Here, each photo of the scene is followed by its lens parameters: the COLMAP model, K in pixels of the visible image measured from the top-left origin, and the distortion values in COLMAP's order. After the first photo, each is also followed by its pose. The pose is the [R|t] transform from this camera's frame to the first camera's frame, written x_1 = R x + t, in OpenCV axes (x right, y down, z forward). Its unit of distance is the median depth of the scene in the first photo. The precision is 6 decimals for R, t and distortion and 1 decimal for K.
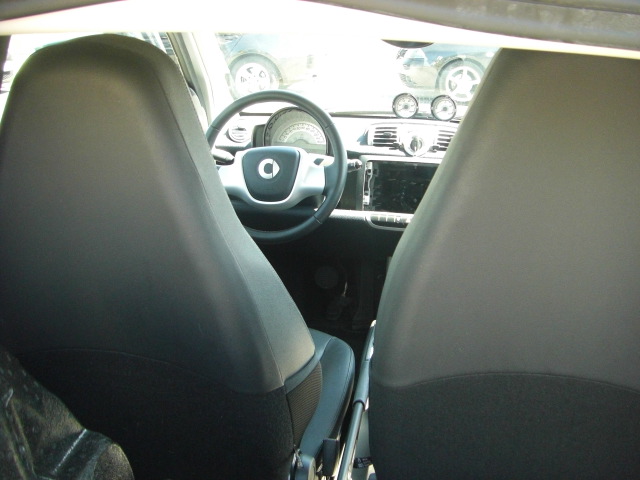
lens RADIAL K [[720.2, 0, 360.6], [0, 720.2, 240.8], [0, 0, 1]] dist [-0.182292, 0.118275]
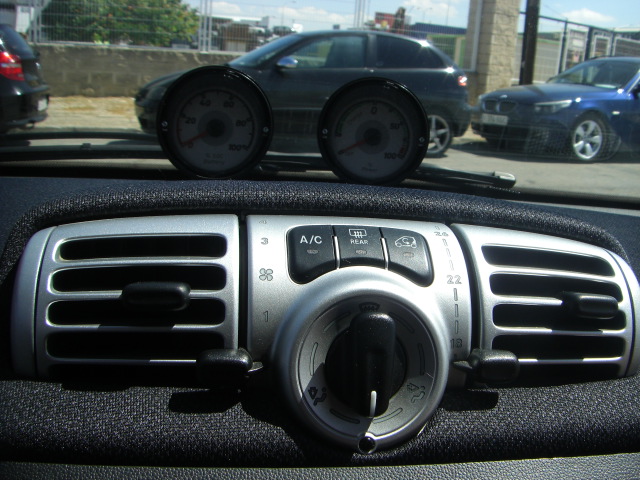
lens RADIAL K [[720.2, 0, 360.6], [0, 720.2, 240.8], [0, 0, 1]] dist [-0.182292, 0.118275]
pose [[0.936866, -0.033353, 0.348094, 0.027694], [0.059290, 0.996179, -0.064124, -0.147165], [-0.344625, 0.080715, 0.935264, 0.855406]]
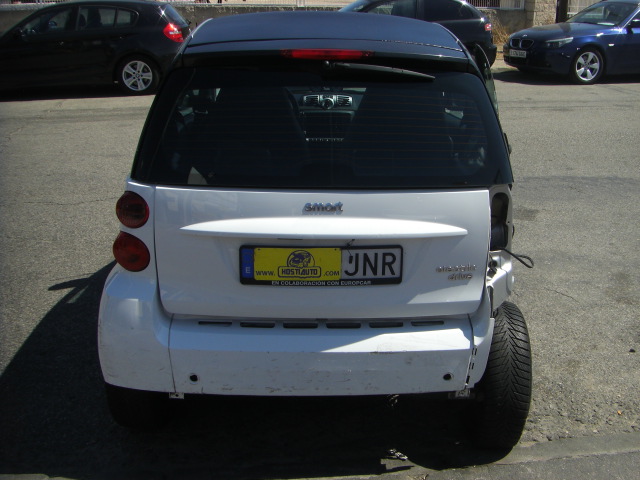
lens RADIAL K [[723.3, 0, 362.7], [0, 723.3, 228.0], [0, 0, 1]] dist [-0.195104, 0.158031]
pose [[0.973535, -0.073852, 0.216277, -0.293689], [0.073931, 0.997233, 0.007738, 0.209165], [-0.216250, 0.008456, 0.976301, -1.019967]]
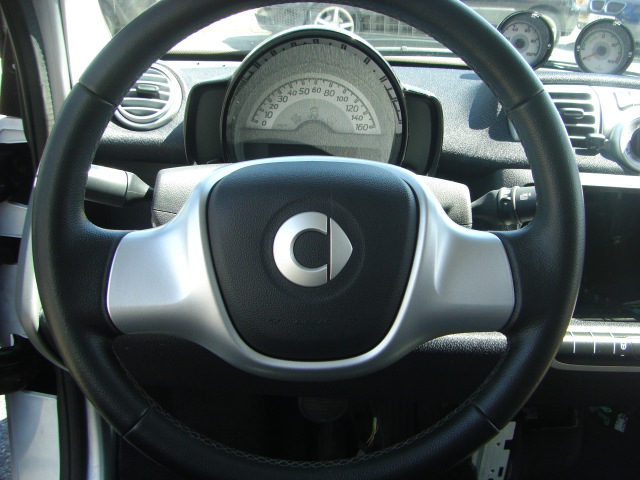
lens RADIAL K [[720.2, 0, 360.6], [0, 720.2, 240.8], [0, 0, 1]] dist [-0.182292, 0.118275]
pose [[0.973077, -0.043809, 0.226280, -0.155305], [0.027867, 0.996930, 0.073174, -0.111356], [-0.228791, -0.064898, 0.971310, 0.659193]]
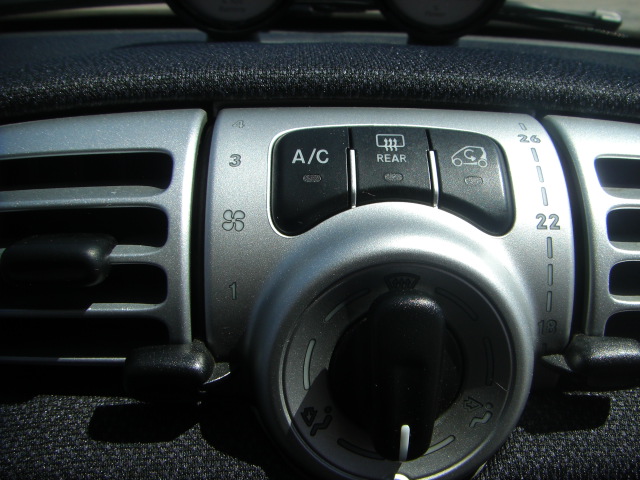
lens RADIAL K [[720.2, 0, 360.6], [0, 720.2, 240.8], [0, 0, 1]] dist [-0.182292, 0.118275]
pose [[0.969502, -0.100414, 0.223570, 0.054368], [0.065659, 0.985285, 0.157803, -0.160703], [-0.236126, -0.138310, 0.961829, 0.907899]]
